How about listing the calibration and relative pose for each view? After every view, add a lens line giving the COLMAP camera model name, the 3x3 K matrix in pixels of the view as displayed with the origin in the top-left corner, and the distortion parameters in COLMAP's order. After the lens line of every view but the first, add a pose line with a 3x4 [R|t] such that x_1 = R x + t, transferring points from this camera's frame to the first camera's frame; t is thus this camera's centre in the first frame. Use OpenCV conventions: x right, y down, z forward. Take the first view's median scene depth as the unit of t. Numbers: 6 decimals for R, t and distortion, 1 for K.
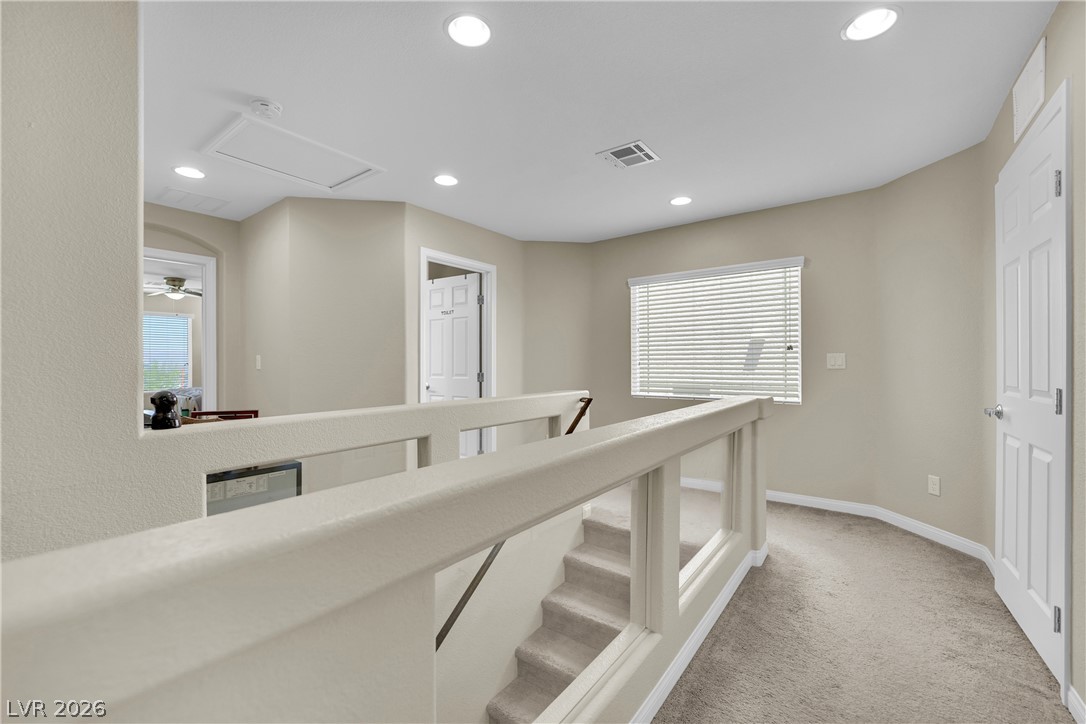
lens RADIAL K [[454.9, 0, 534.1], [0, 454.9, 360.7], [0, 0, 1]] dist [-0.002895, -0.000741]
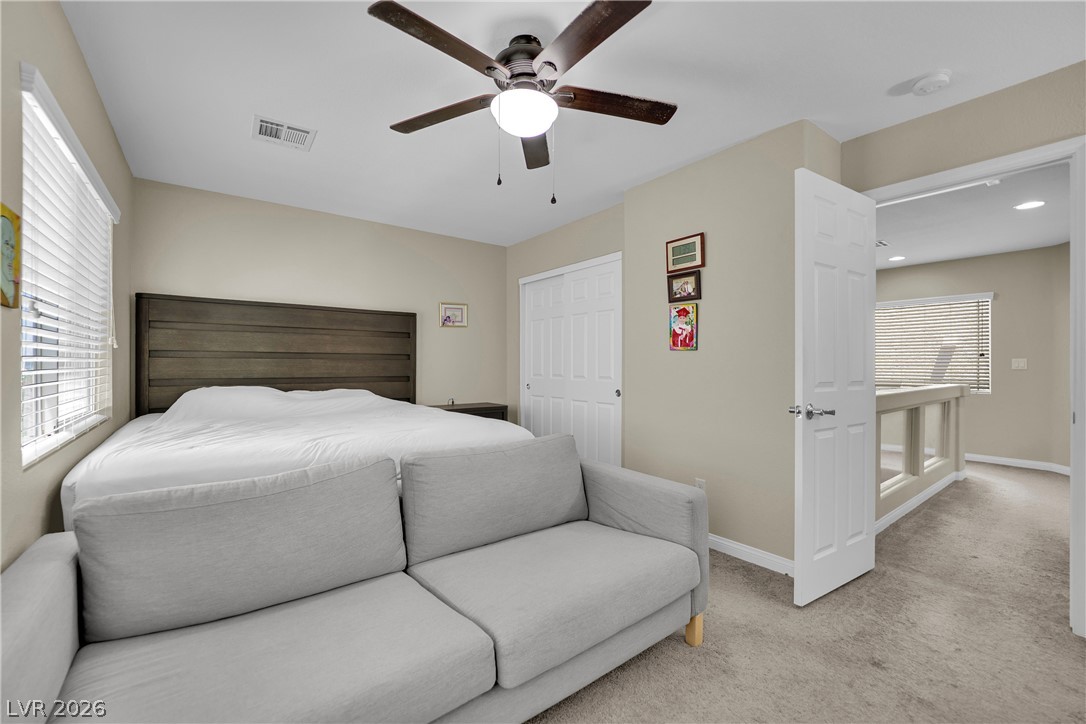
lens RADIAL K [[454.9, 0, 534.1], [0, 454.9, 360.7], [0, 0, 1]] dist [-0.002895, -0.000741]
pose [[0.964465, -0.000420, -0.264210, -0.486656], [-0.000604, 0.999993, -0.003794, -0.003940], [0.264209, 0.003819, 0.964458, -0.868176]]
